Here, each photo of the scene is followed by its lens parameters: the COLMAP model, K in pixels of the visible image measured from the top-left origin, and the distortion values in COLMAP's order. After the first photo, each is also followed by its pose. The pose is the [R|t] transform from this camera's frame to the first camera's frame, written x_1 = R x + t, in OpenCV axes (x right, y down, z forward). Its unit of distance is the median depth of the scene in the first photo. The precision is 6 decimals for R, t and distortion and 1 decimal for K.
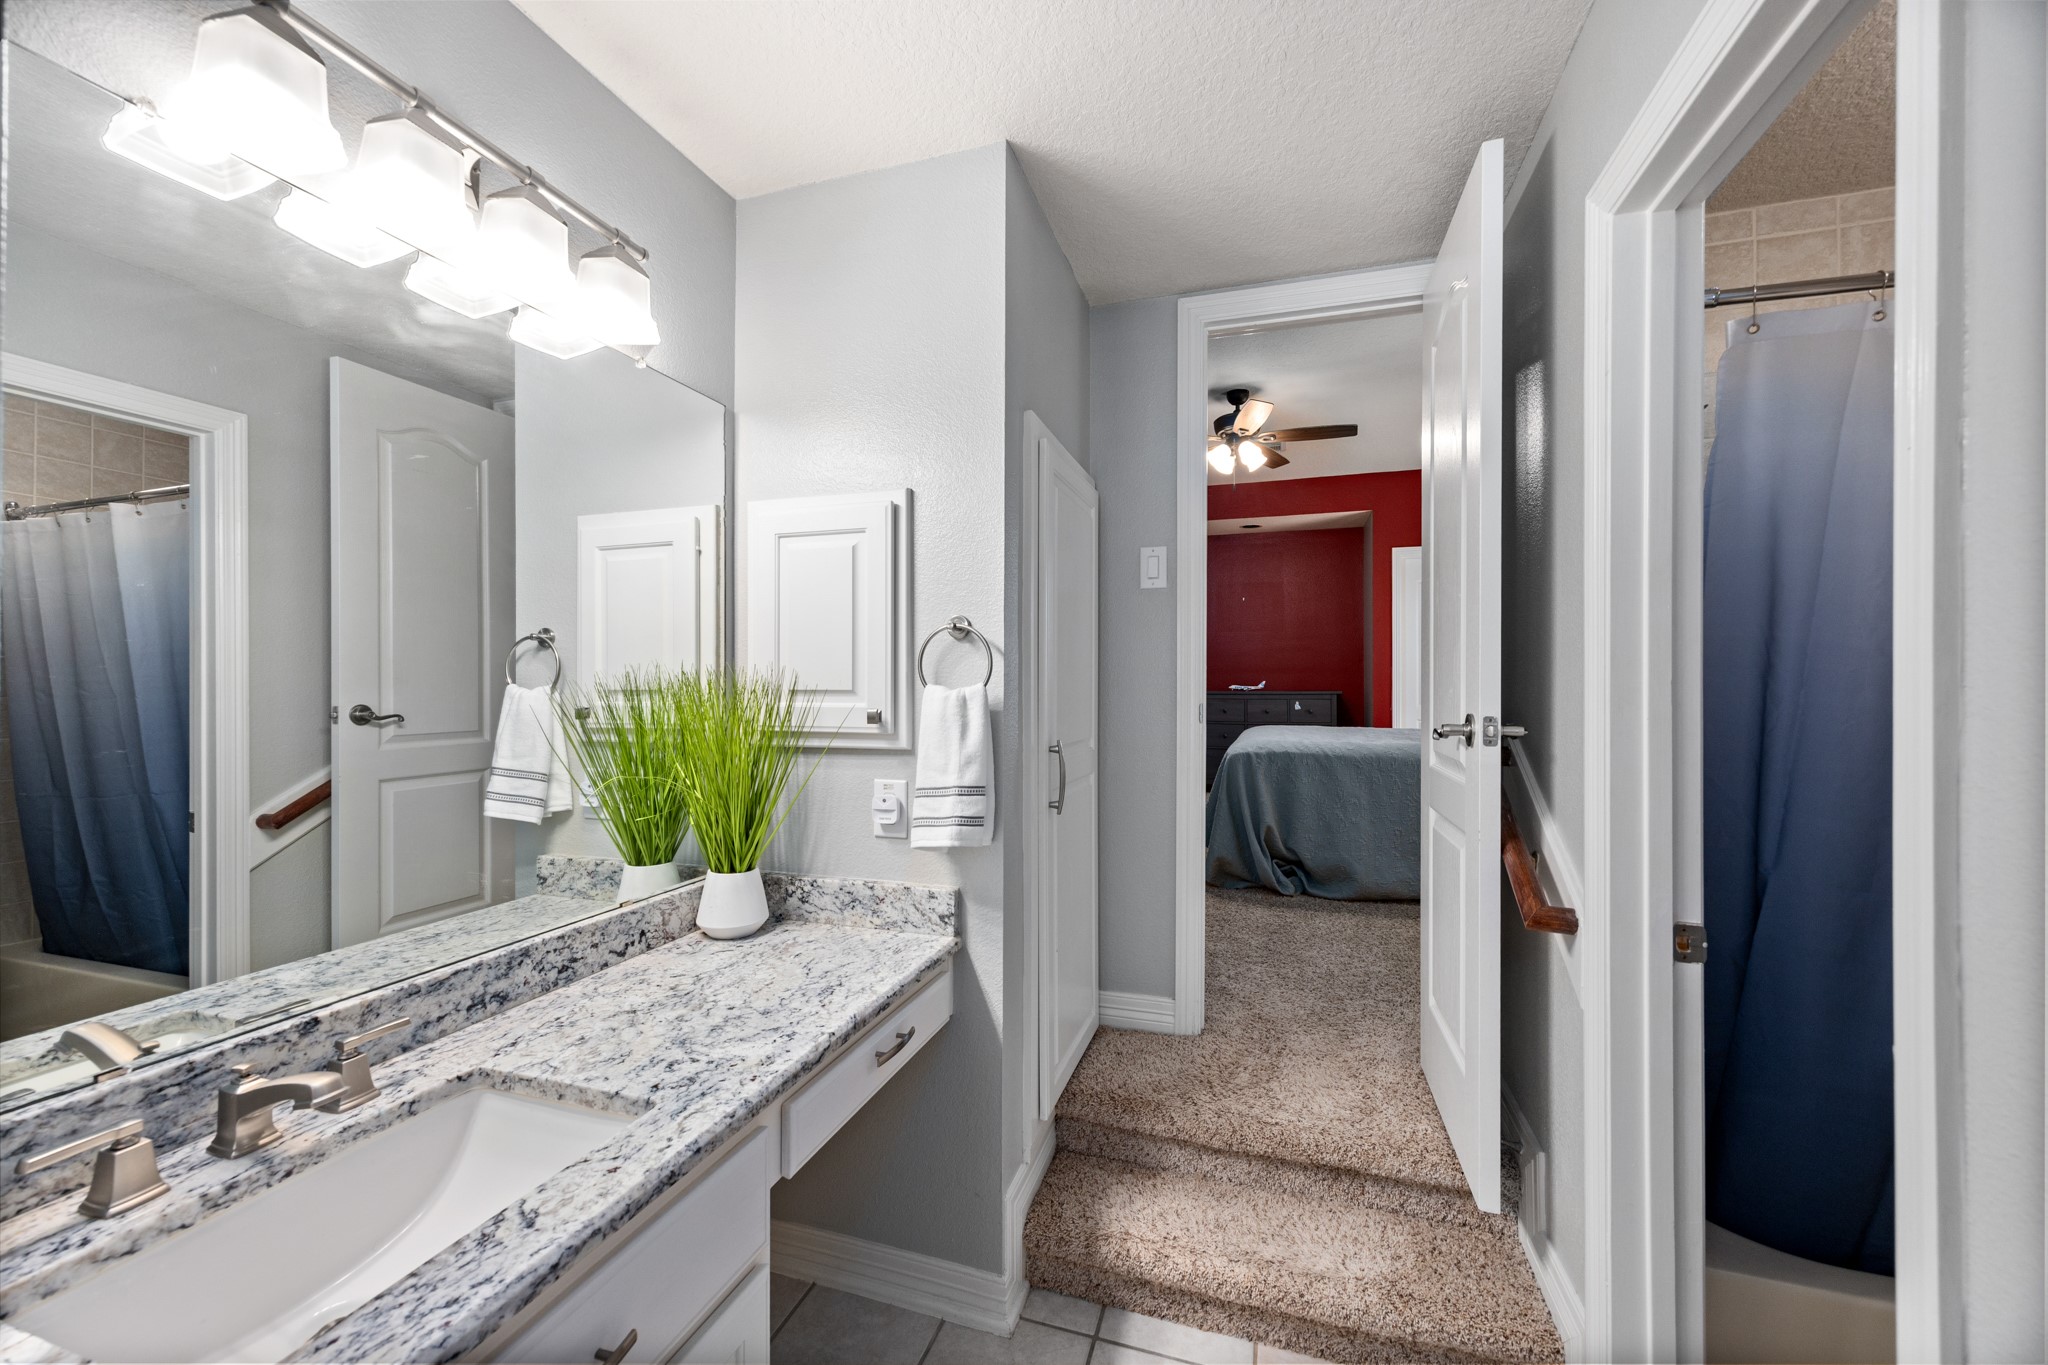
lens RADIAL K [[822.6, 0, 1022.1], [0, 822.6, 686.1], [0, 0, 1]] dist [0.009405, 0.000202]
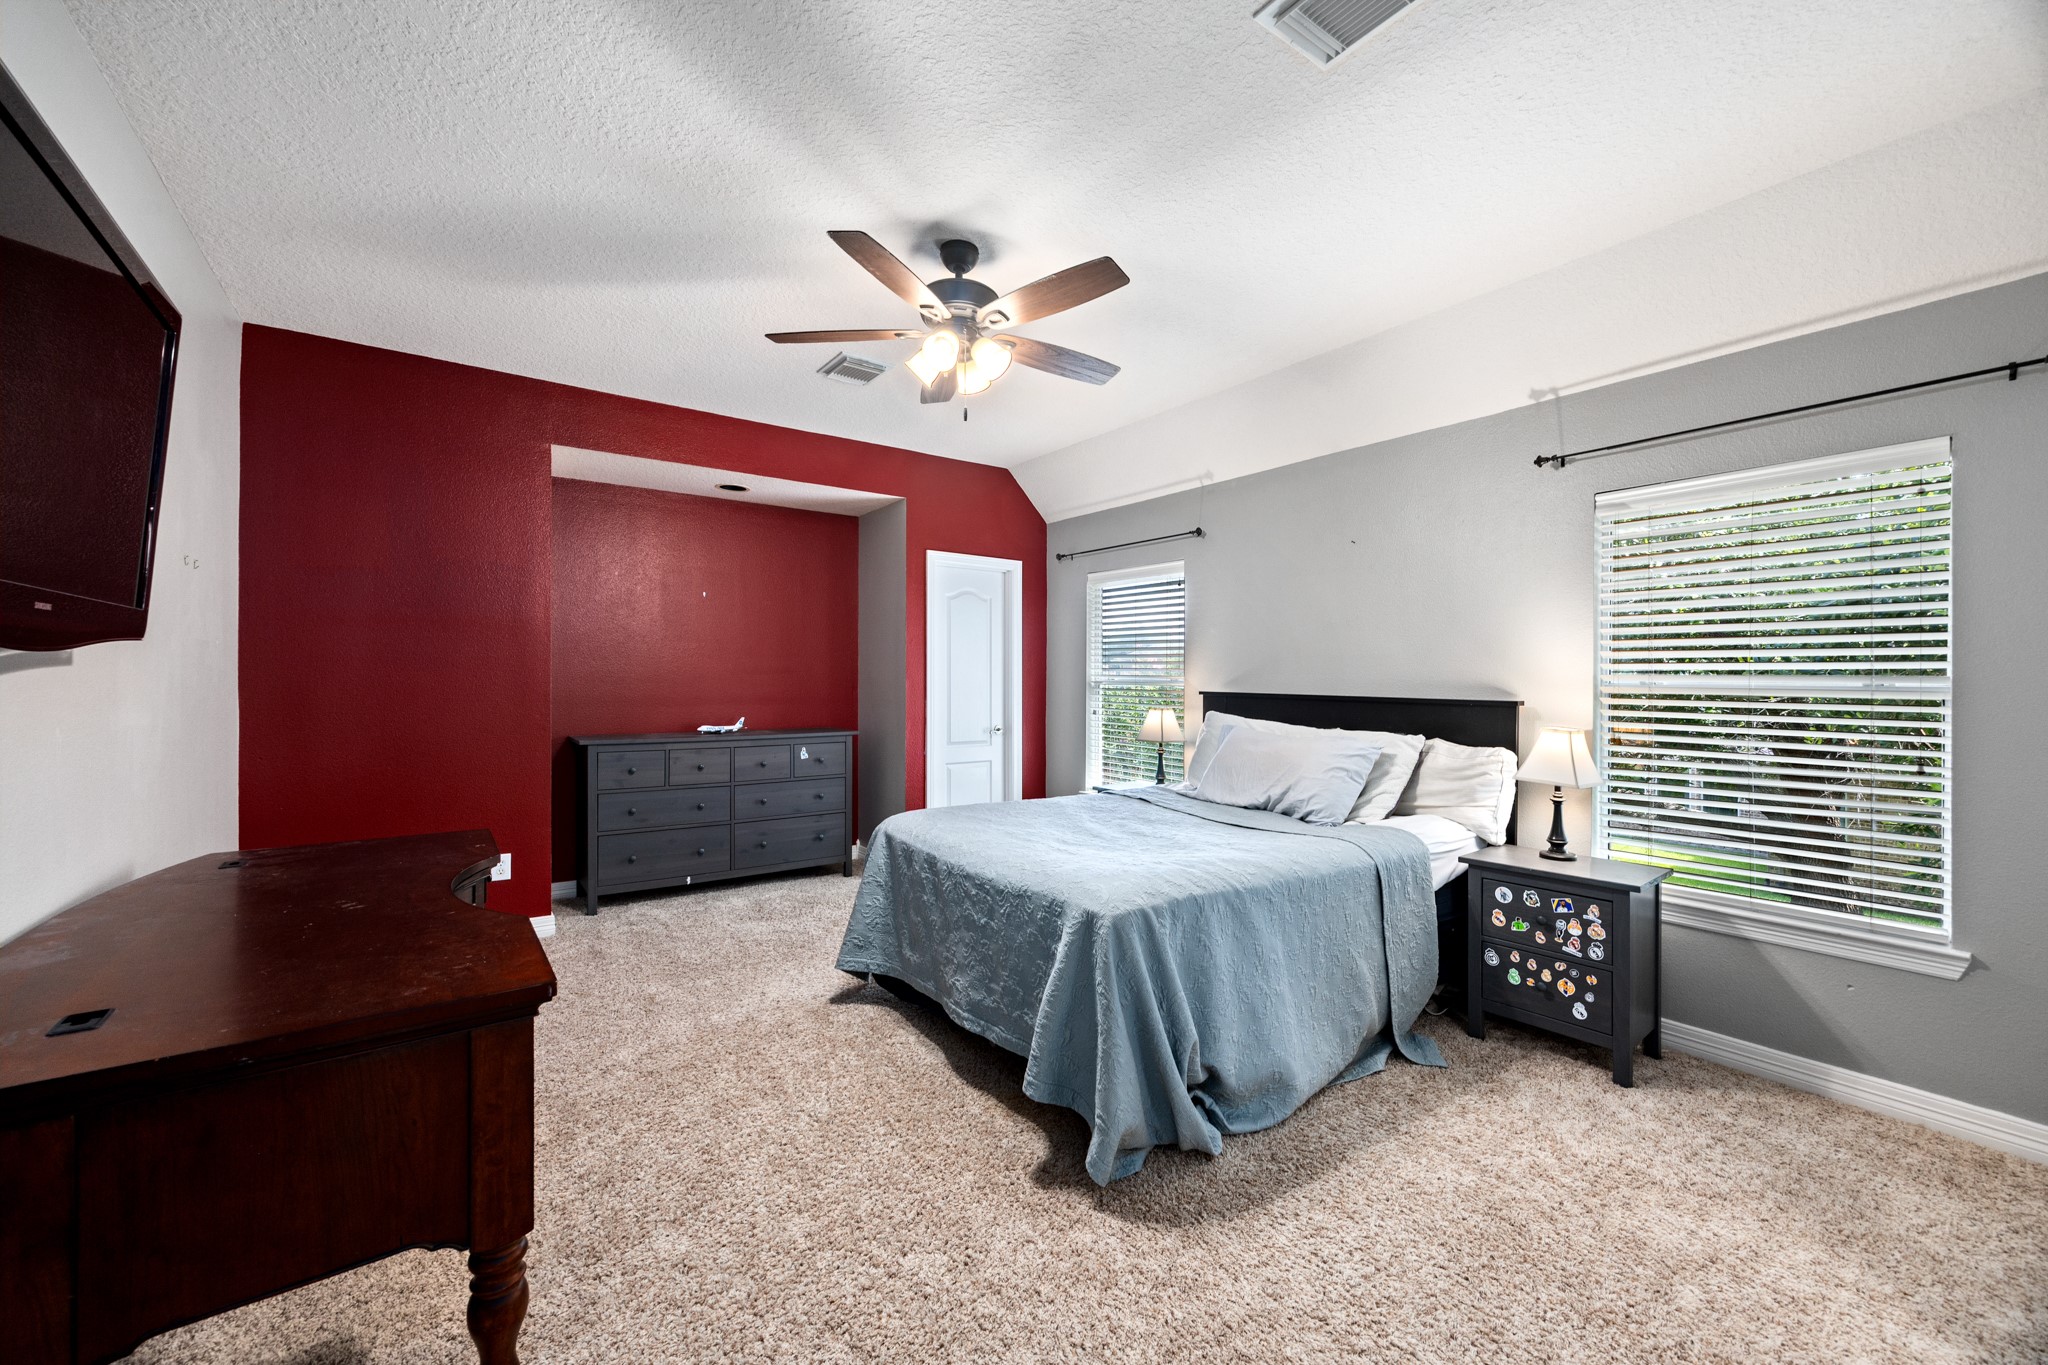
lens RADIAL K [[822.6, 0, 1019.8], [0, 822.6, 683.3], [0, 0, 1]] dist [0.009405, 0.000202]
pose [[0.608140, 0.003911, 0.793820, -0.177517], [-0.004555, 0.999989, -0.001437, -0.056641], [-0.793816, -0.002742, 0.608151, 0.651598]]
